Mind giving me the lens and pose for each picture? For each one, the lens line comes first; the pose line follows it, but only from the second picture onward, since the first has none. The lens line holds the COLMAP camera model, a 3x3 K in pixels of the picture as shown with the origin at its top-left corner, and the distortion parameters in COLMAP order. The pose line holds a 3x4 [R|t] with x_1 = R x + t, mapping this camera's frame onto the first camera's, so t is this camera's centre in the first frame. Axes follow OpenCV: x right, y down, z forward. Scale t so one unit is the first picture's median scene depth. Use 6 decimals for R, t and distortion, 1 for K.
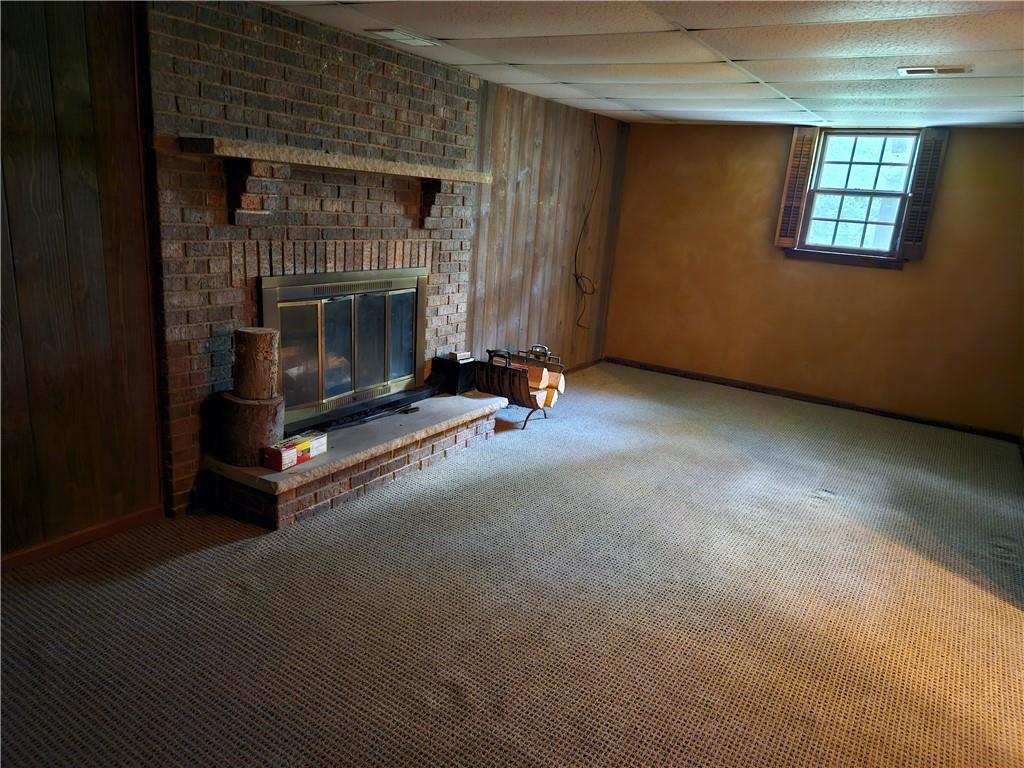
lens RADIAL K [[687.7, 0, 514.1], [0, 687.7, 400.0], [0, 0, 1]] dist [0.064276, -0.066060]
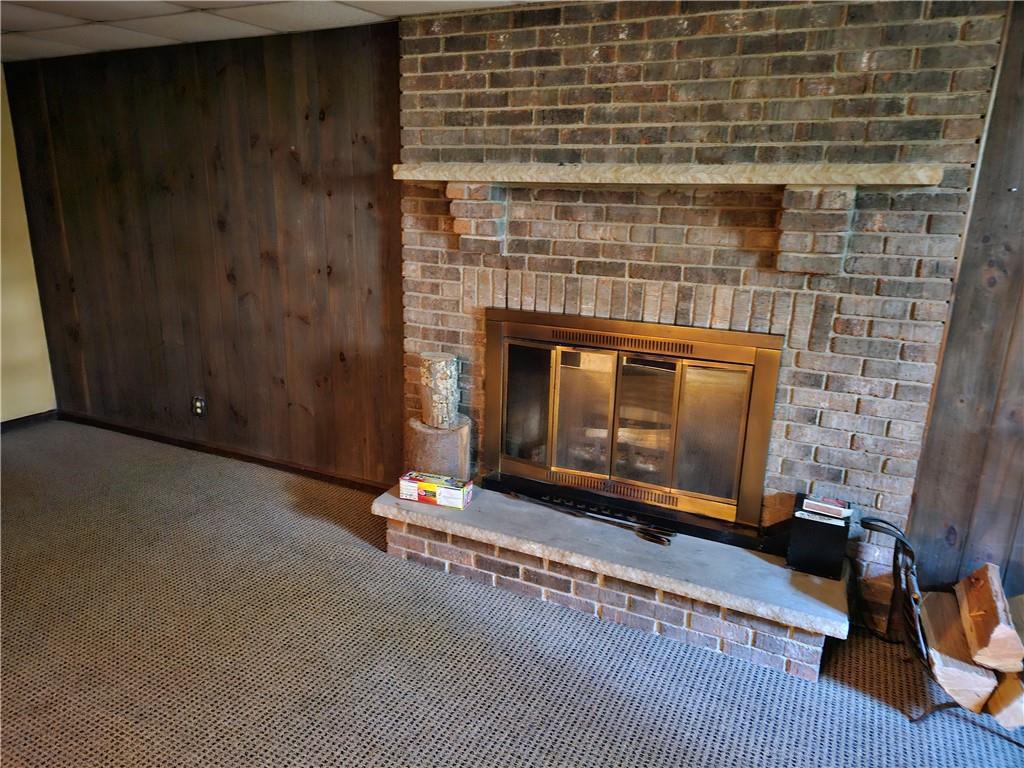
lens RADIAL K [[694.4, 0, 497.7], [0, 694.4, 392.3], [0, 0, 1]] dist [0.080321, -0.067020]
pose [[0.104265, 0.199885, -0.974256, 0.483847], [-0.295248, 0.941655, 0.161599, -0.190088], [0.949714, 0.270798, 0.157198, 0.760982]]
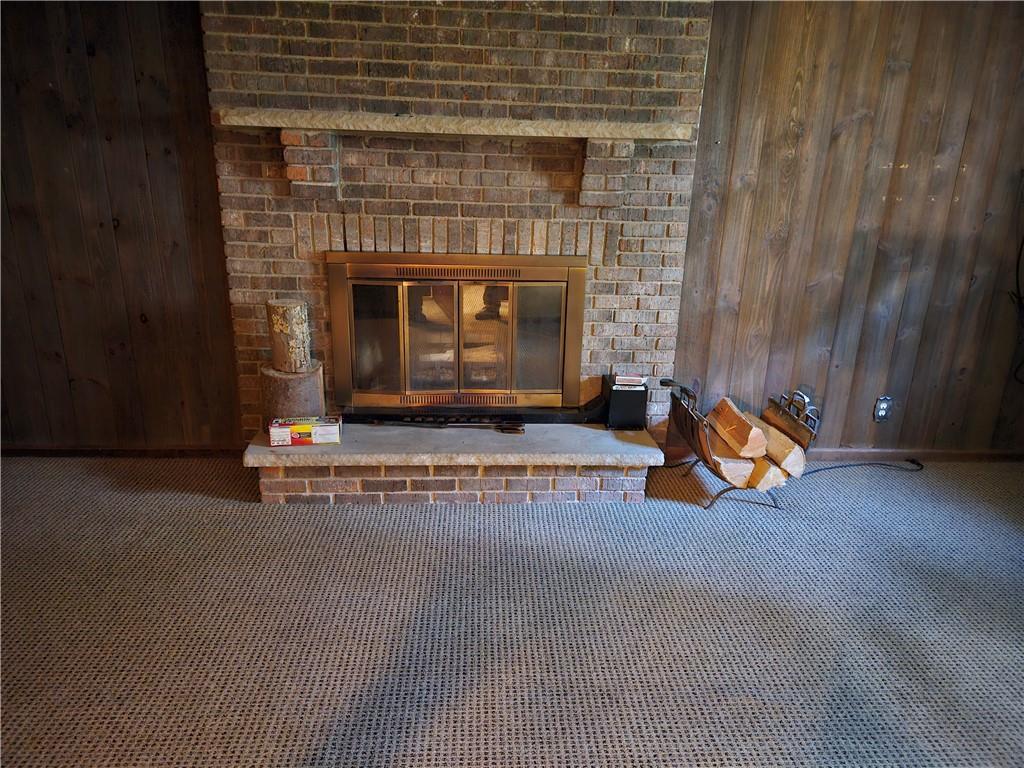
lens RADIAL K [[686.2, 0, 509.1], [0, 686.2, 379.7], [0, 0, 1]] dist [0.076375, -0.065020]
pose [[0.581822, 0.197679, -0.788928, 0.499086], [-0.212384, 0.973284, 0.087243, -0.118791], [0.785097, 0.116796, 0.608261, 0.535021]]
